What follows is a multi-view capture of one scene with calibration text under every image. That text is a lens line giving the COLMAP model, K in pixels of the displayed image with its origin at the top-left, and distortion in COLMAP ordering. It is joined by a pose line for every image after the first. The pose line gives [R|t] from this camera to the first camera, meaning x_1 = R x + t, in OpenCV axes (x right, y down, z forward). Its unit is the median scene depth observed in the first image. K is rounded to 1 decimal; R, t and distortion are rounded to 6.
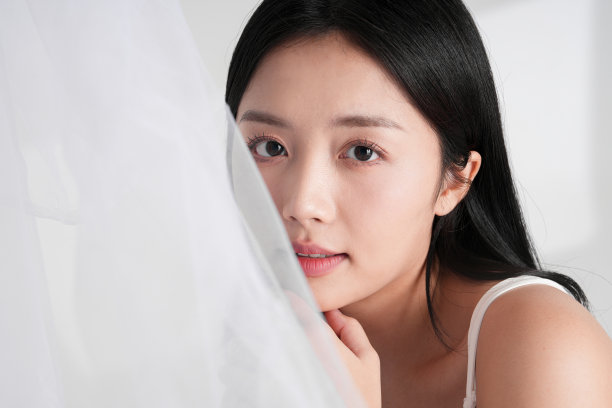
lens RADIAL K [[1149.7, 0, 310.7], [0, 1149.7, 204.3], [0, 0, 1]] dist [0.384379, 0.000000]
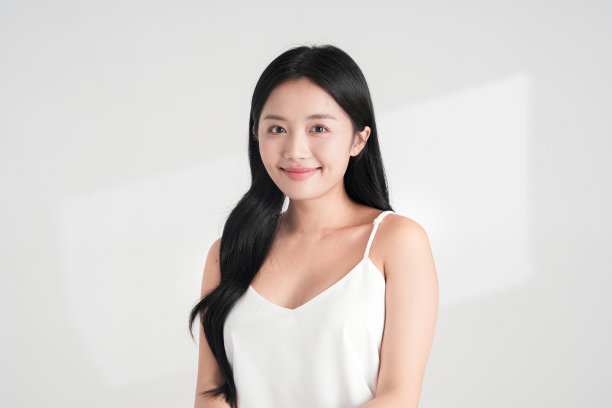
lens RADIAL K [[1149.7, 0, 306.4], [0, 1149.7, 207.4], [0, 0, 1]] dist [0.384379, 0.000000]
pose [[0.995200, -0.067802, 0.070569, -0.151806], [0.066871, 0.997642, 0.015472, 0.073137], [-0.071451, -0.010679, 0.997387, -1.290276]]
